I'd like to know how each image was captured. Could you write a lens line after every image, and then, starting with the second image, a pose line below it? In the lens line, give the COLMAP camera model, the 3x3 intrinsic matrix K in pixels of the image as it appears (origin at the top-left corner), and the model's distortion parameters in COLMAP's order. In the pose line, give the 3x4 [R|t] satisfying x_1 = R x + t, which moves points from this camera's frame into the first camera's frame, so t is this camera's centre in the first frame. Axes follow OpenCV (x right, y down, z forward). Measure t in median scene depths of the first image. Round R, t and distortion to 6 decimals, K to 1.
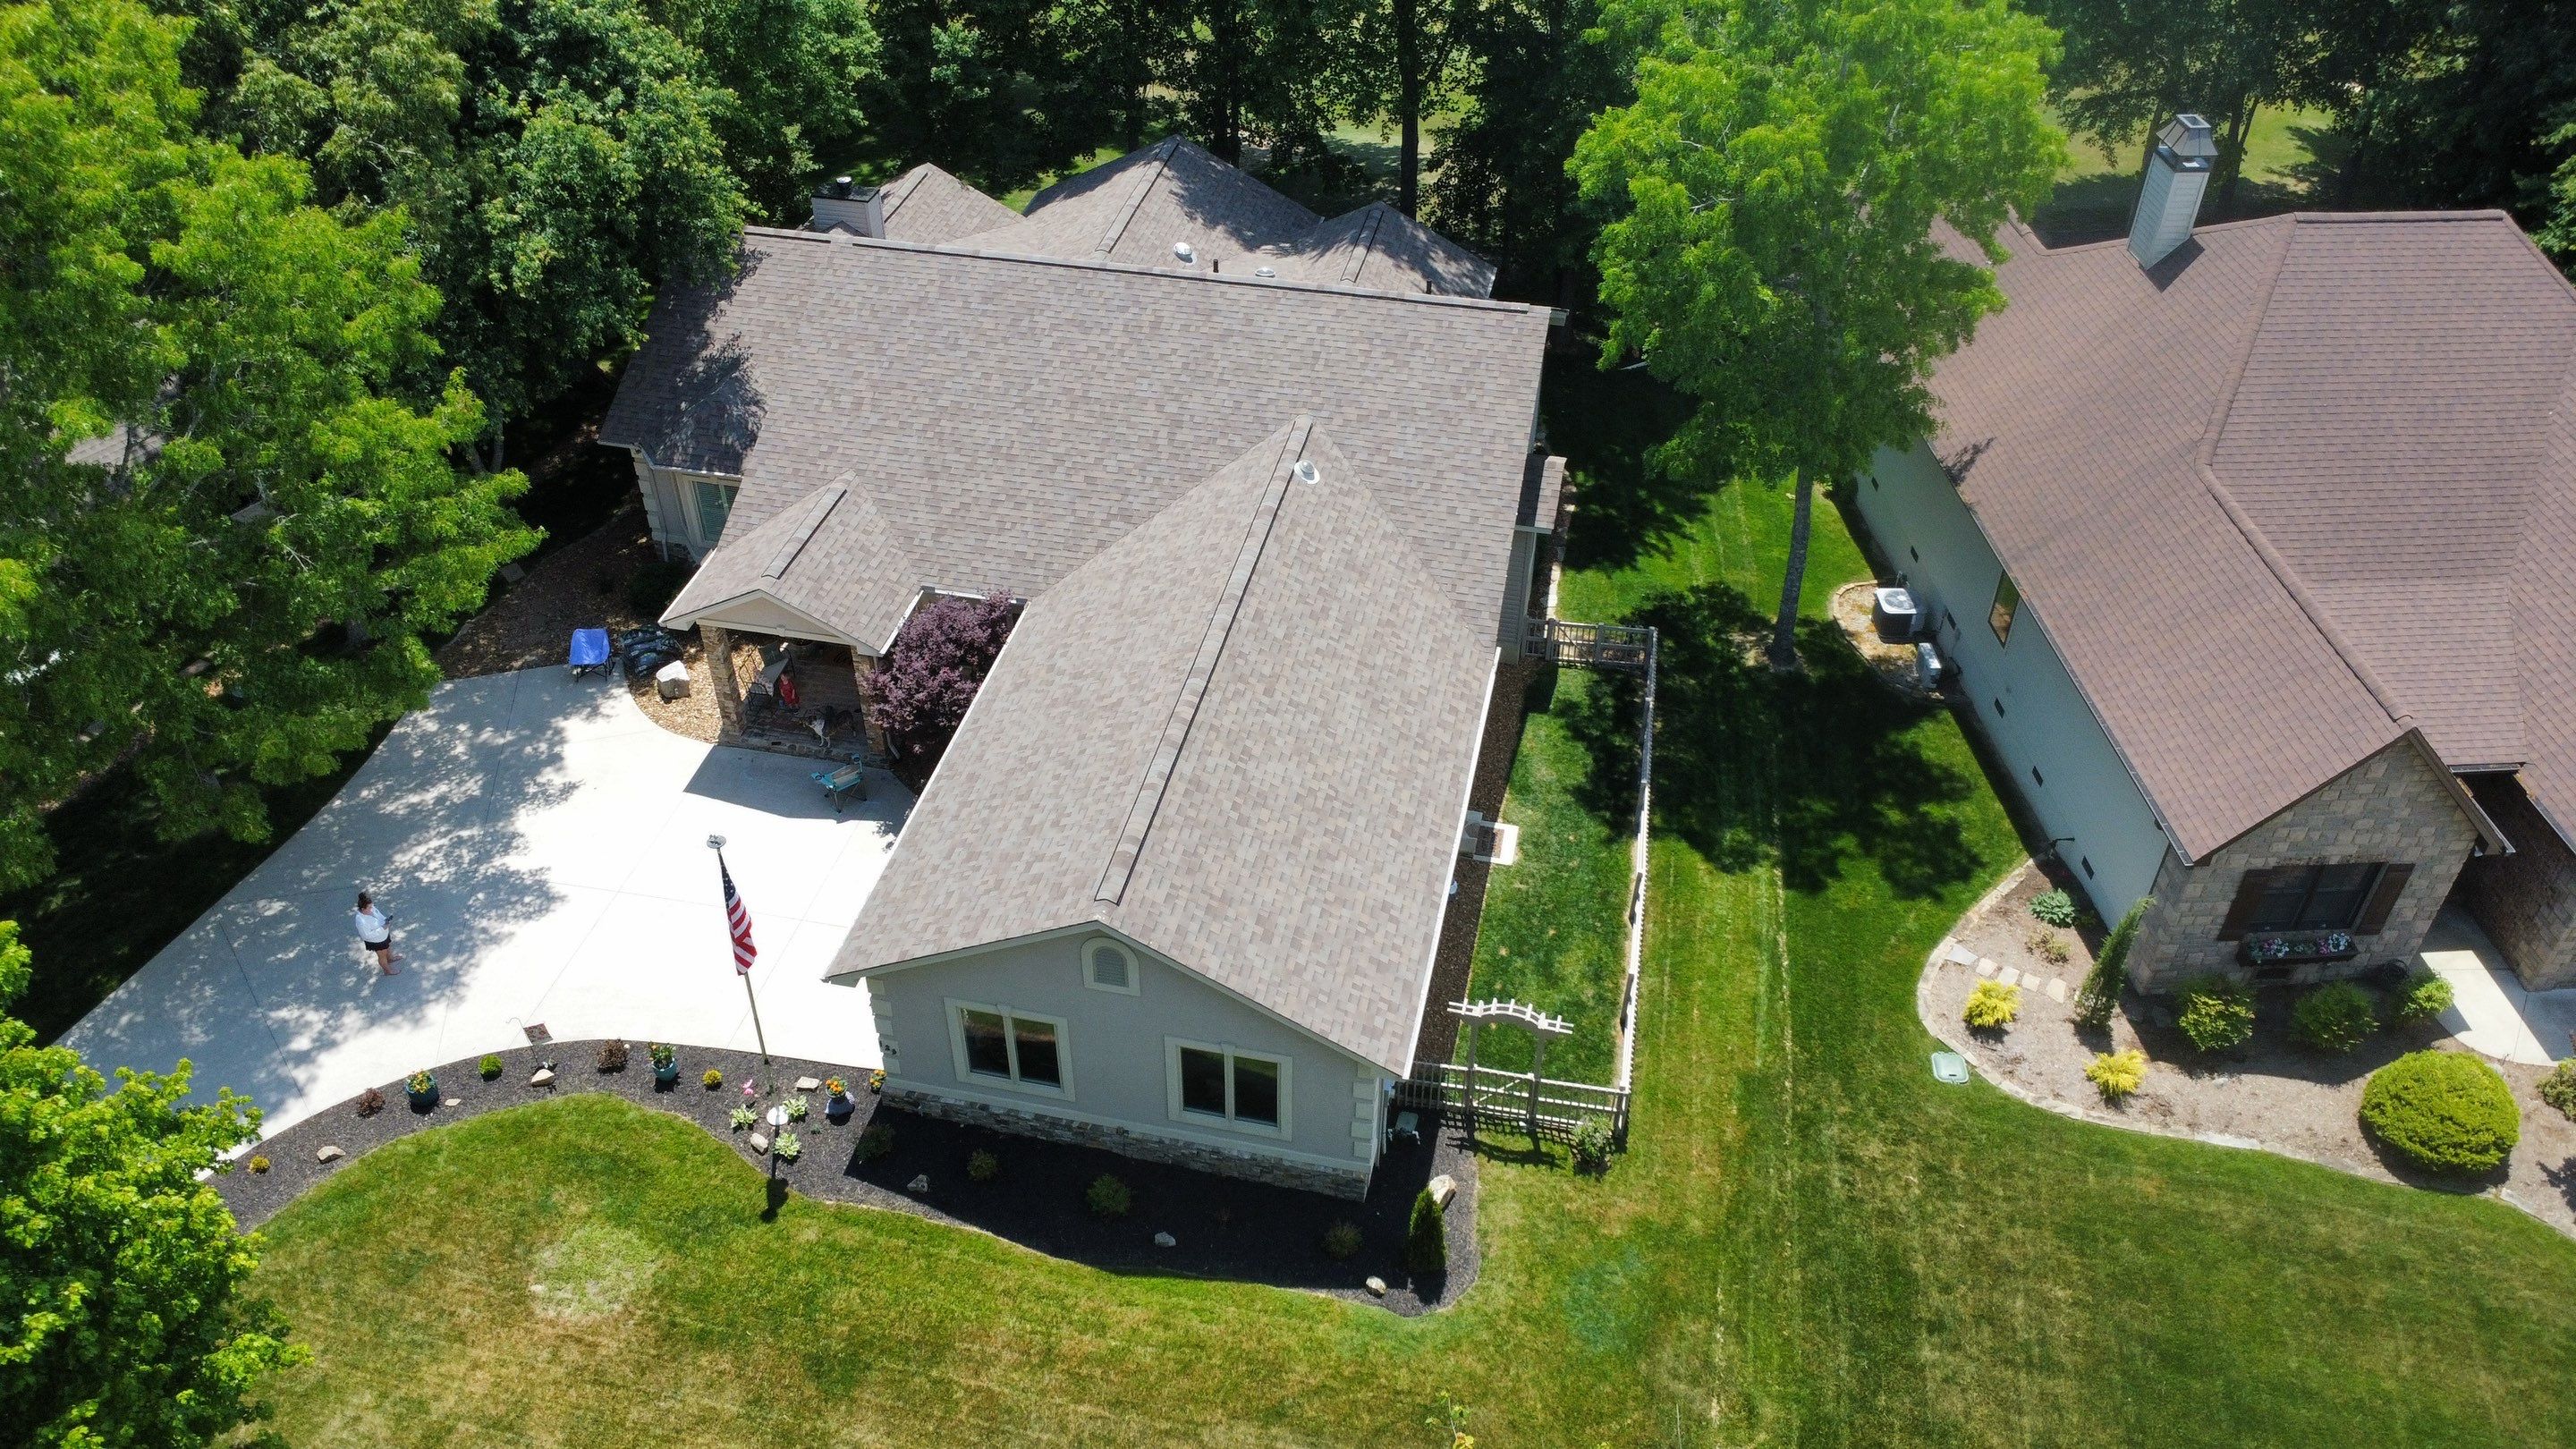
lens RADIAL K [[1889.5, 0, 1297.9], [0, 1889.5, 694.6], [0, 0, 1]] dist [-0.027777, -0.007844]
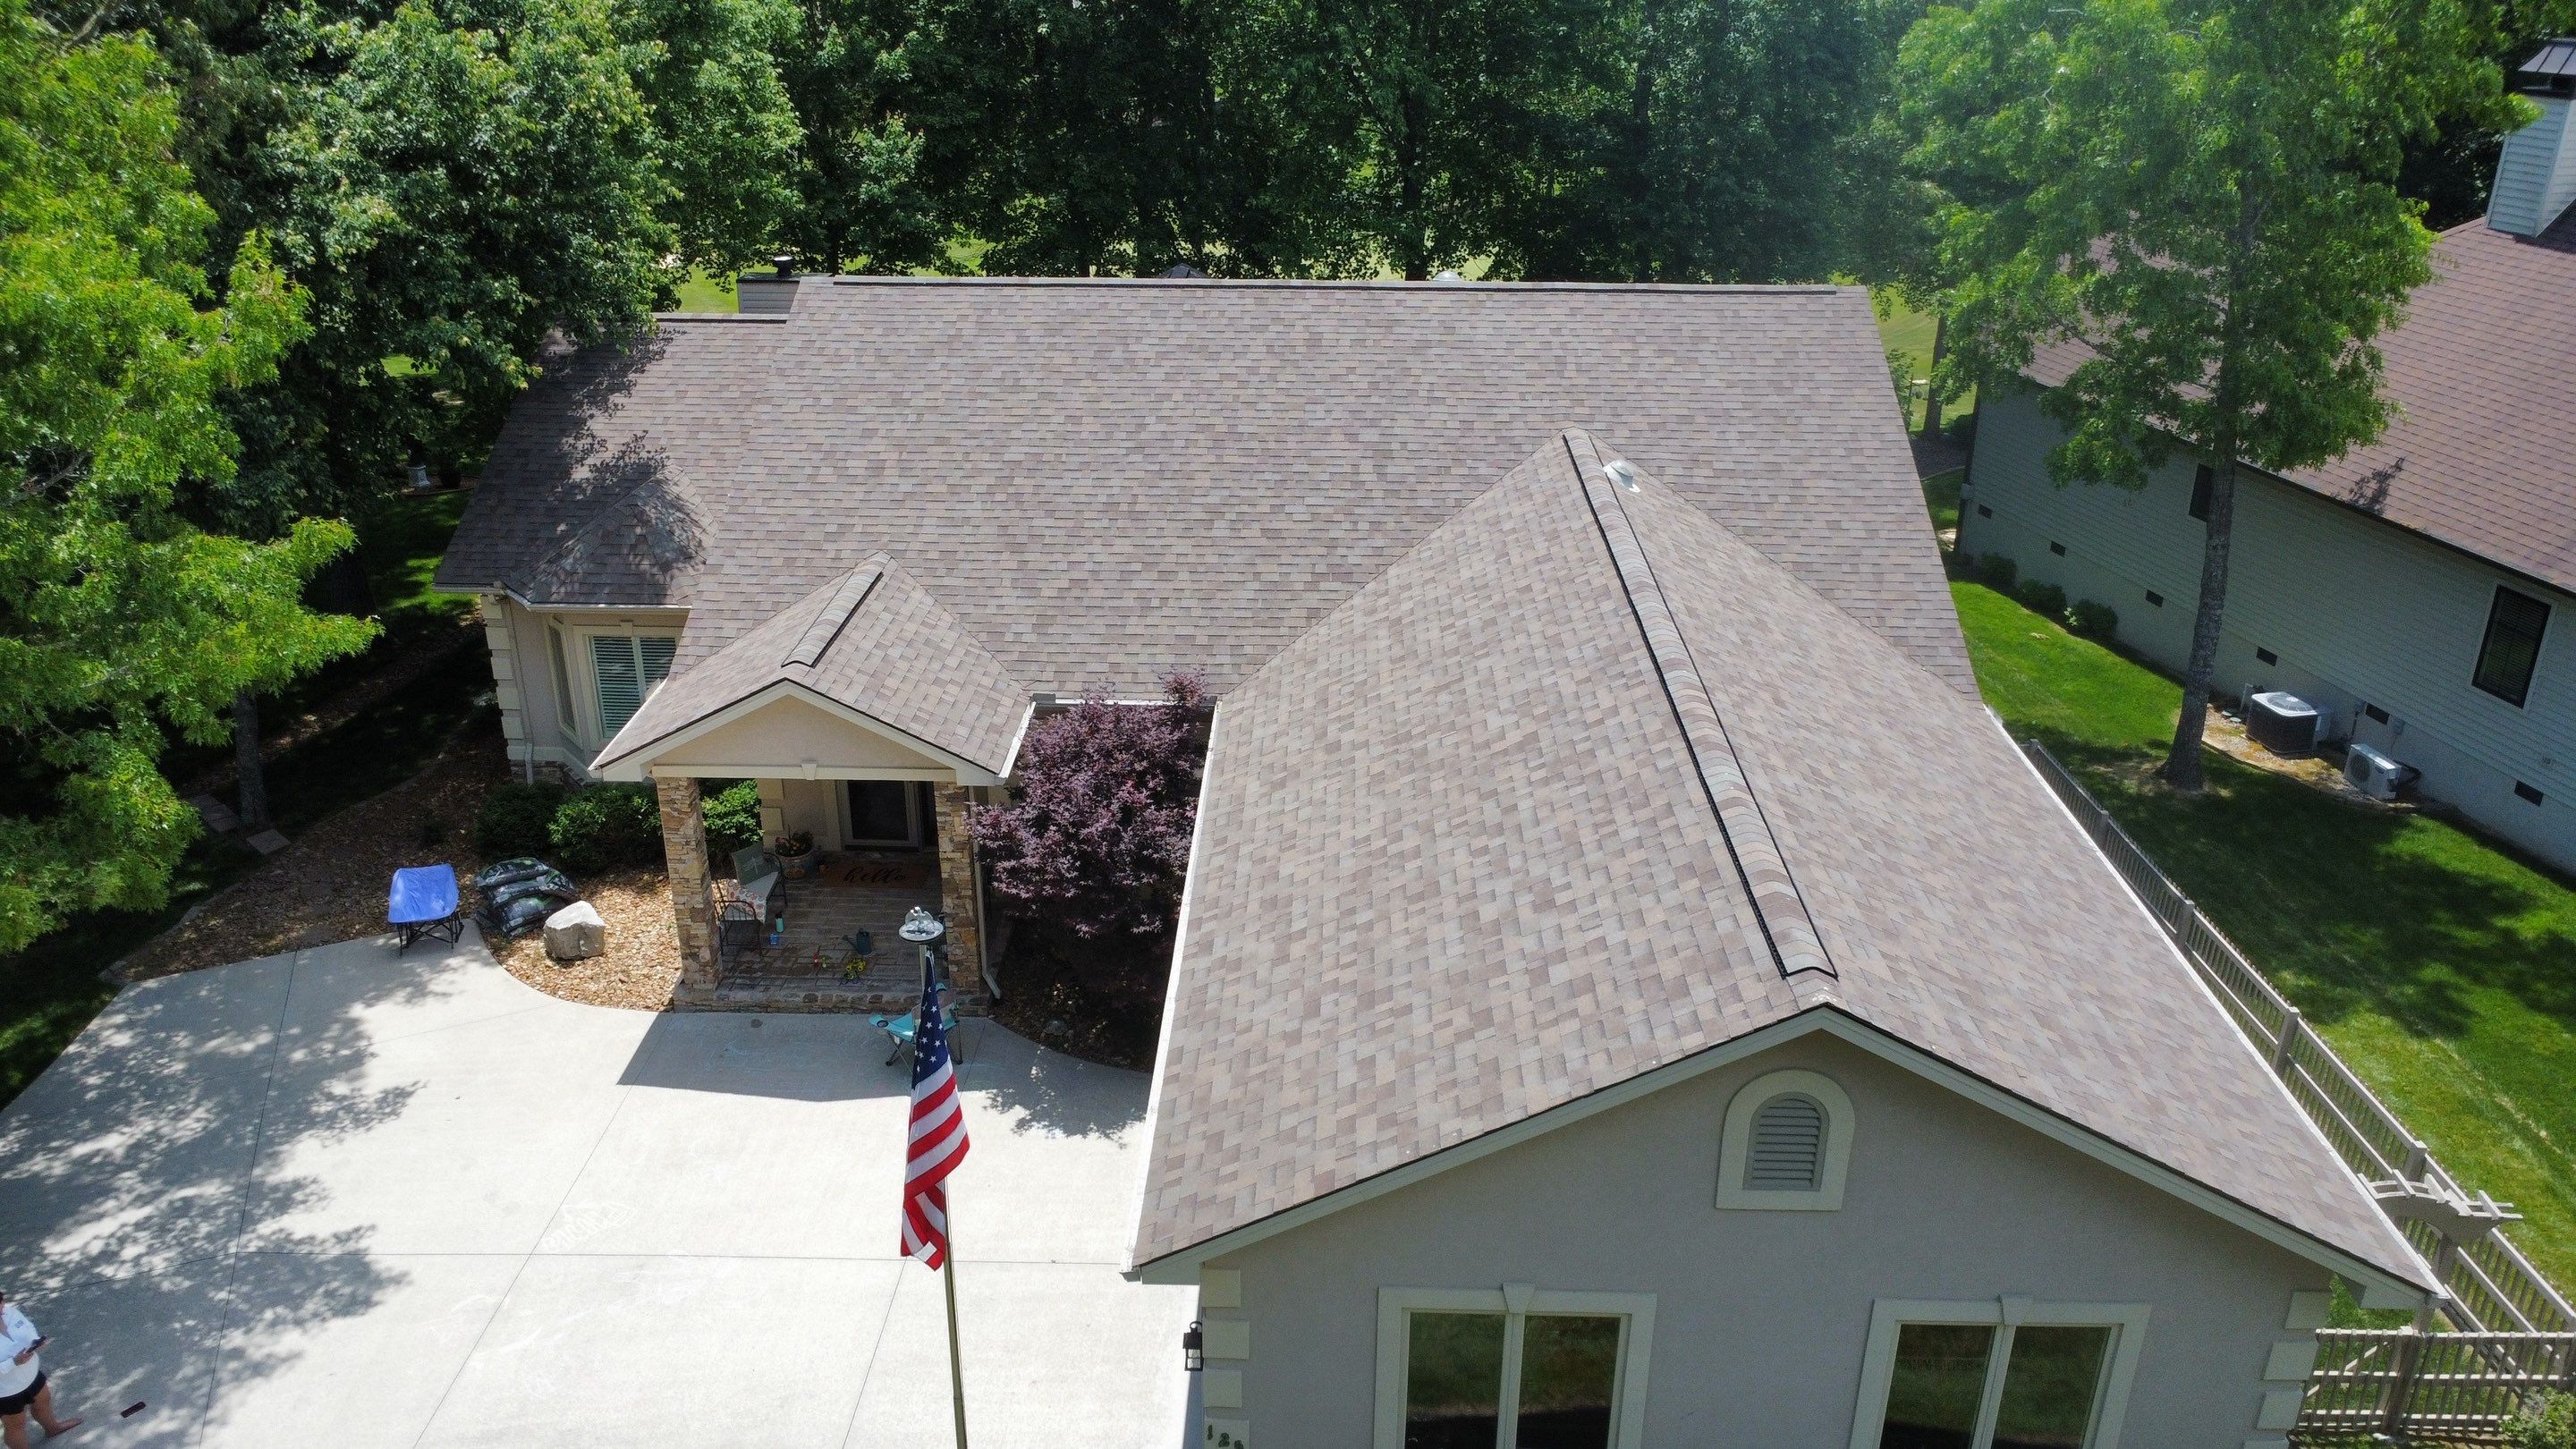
lens RADIAL K [[1889.5, 0, 1297.9], [0, 1889.5, 694.6], [0, 0, 1]] dist [-0.027777, -0.007844]
pose [[0.983329, -0.069820, 0.167899, -0.241905], [0.112698, 0.958631, -0.261390, 0.122801], [-0.142703, 0.275954, 0.950518, 0.458163]]
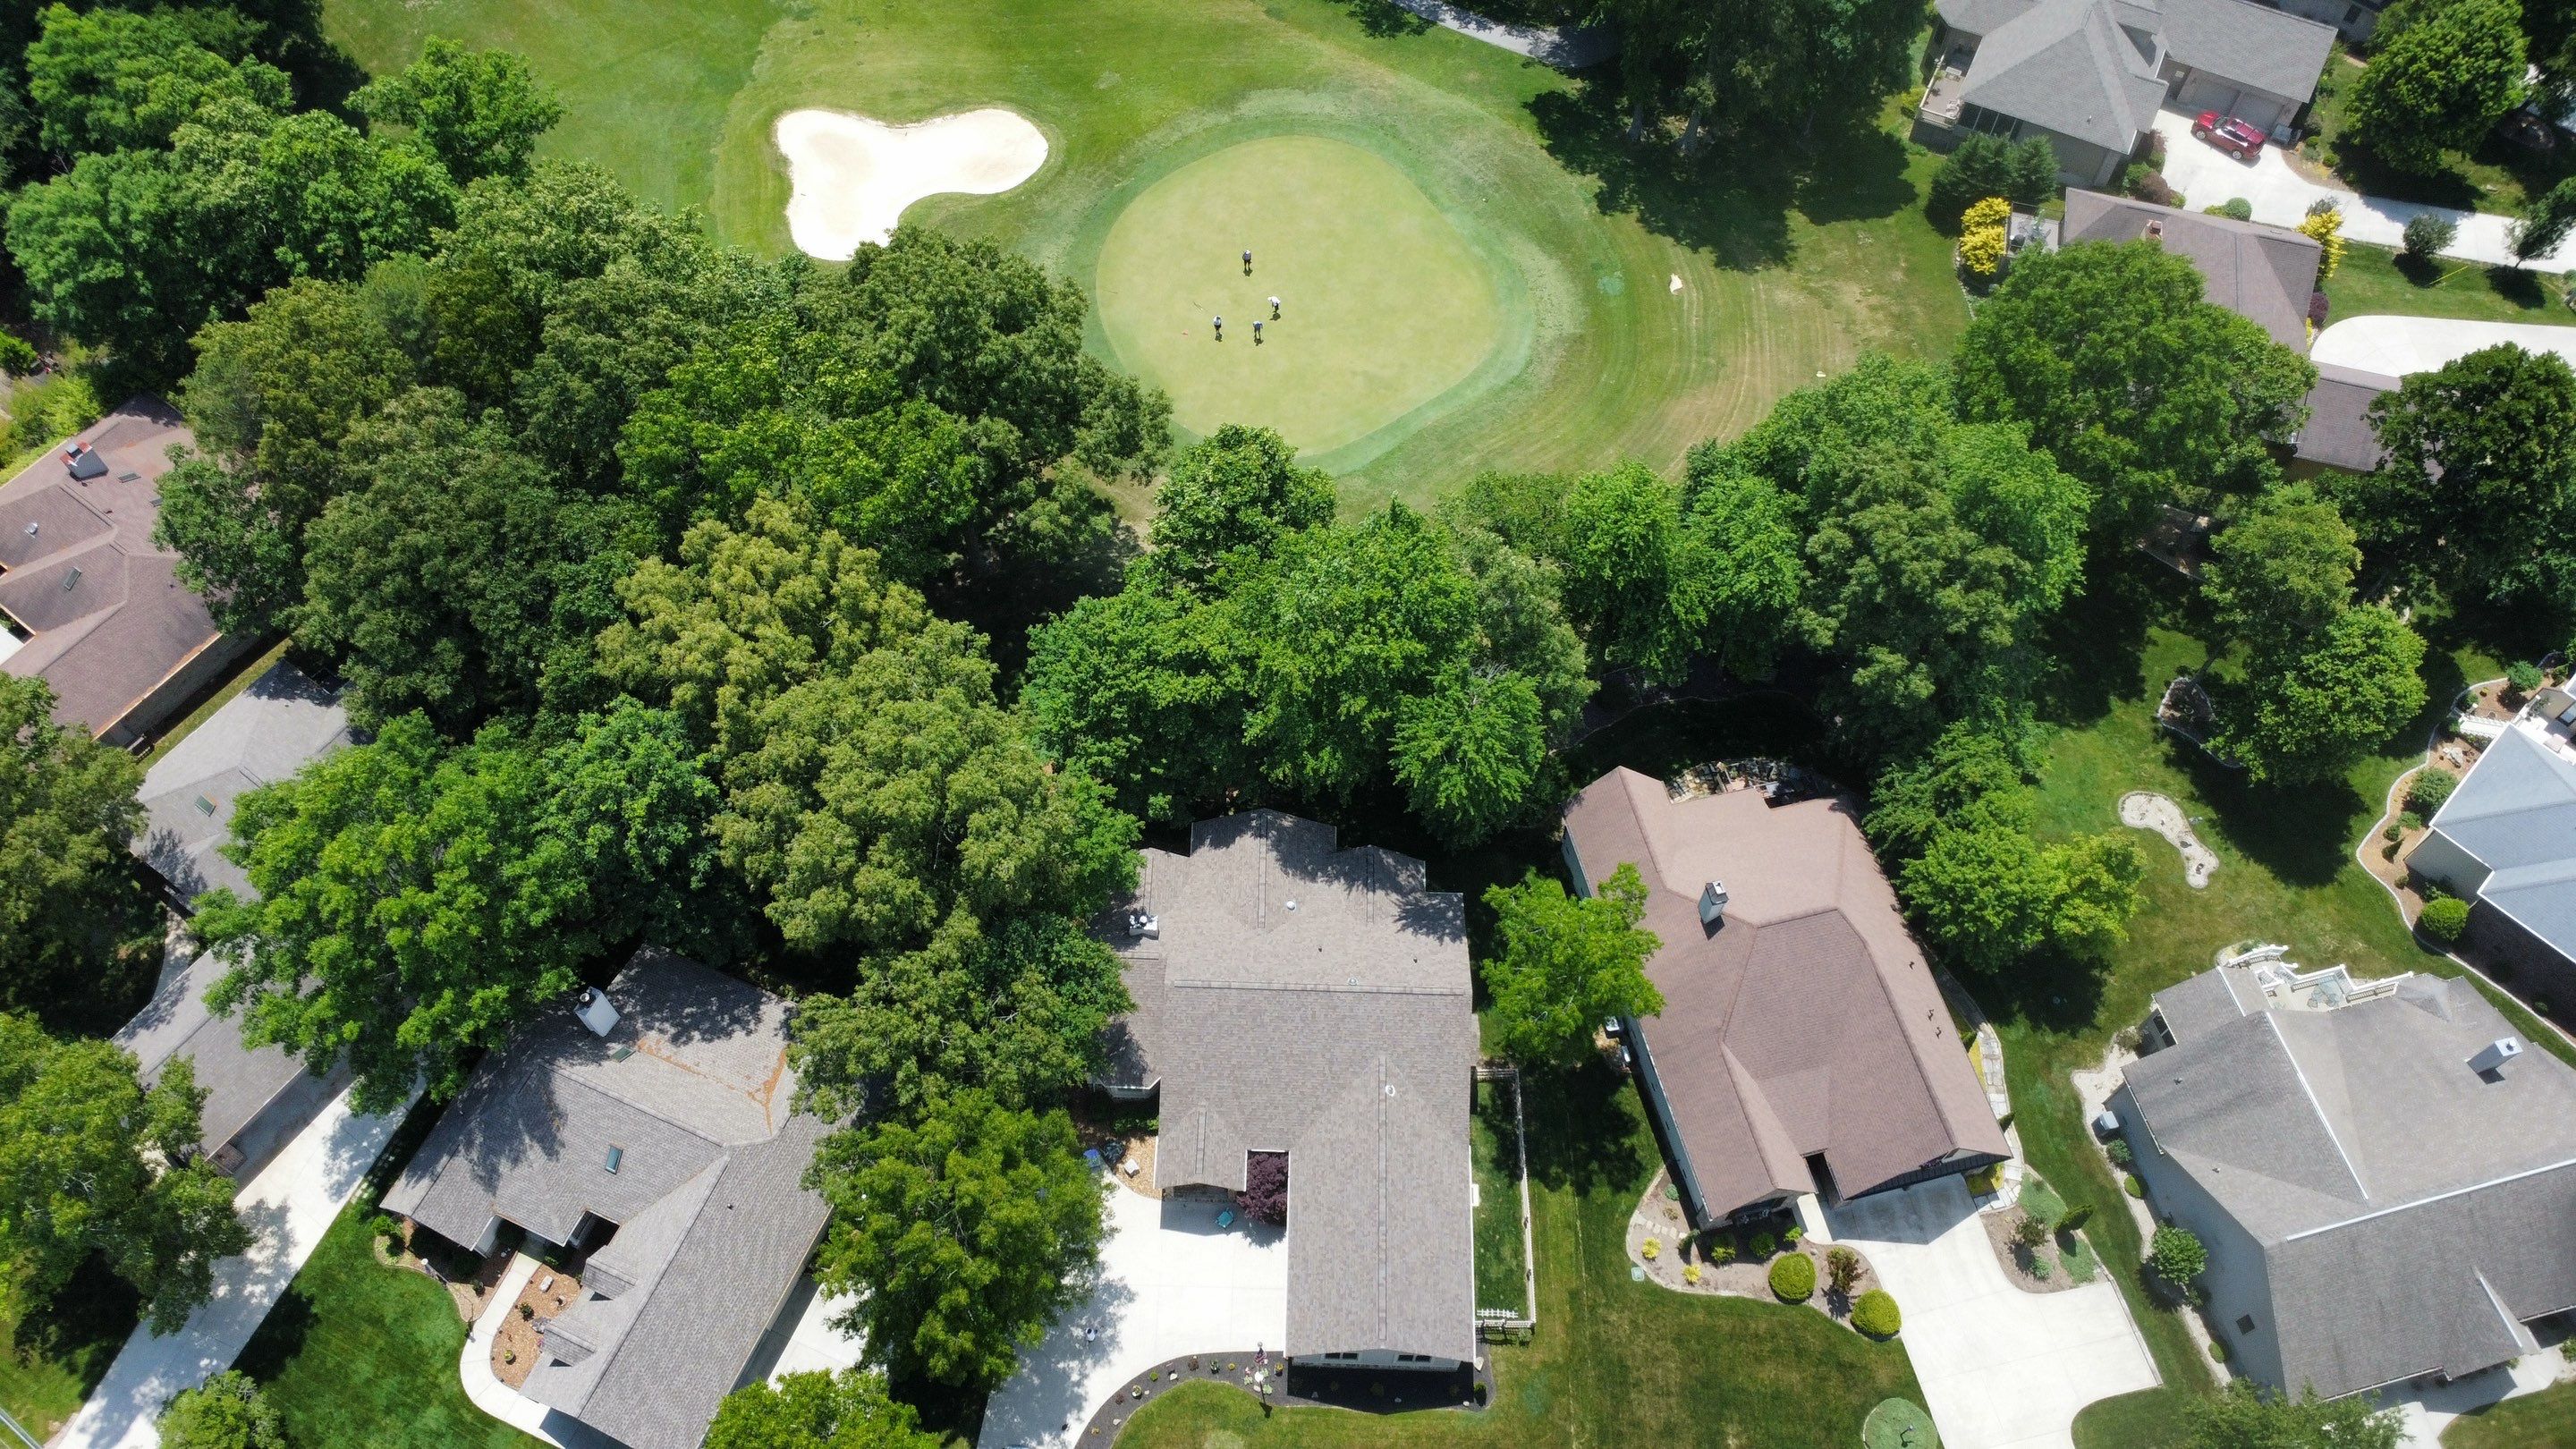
lens RADIAL K [[1889.5, 0, 1297.9], [0, 1889.5, 694.6], [0, 0, 1]] dist [-0.027777, -0.007844]
pose [[0.983100, -0.148523, 0.107031, -0.348931], [0.105728, 0.937912, 0.330368, -1.649902], [-0.149453, -0.313469, 0.937764, -1.368904]]
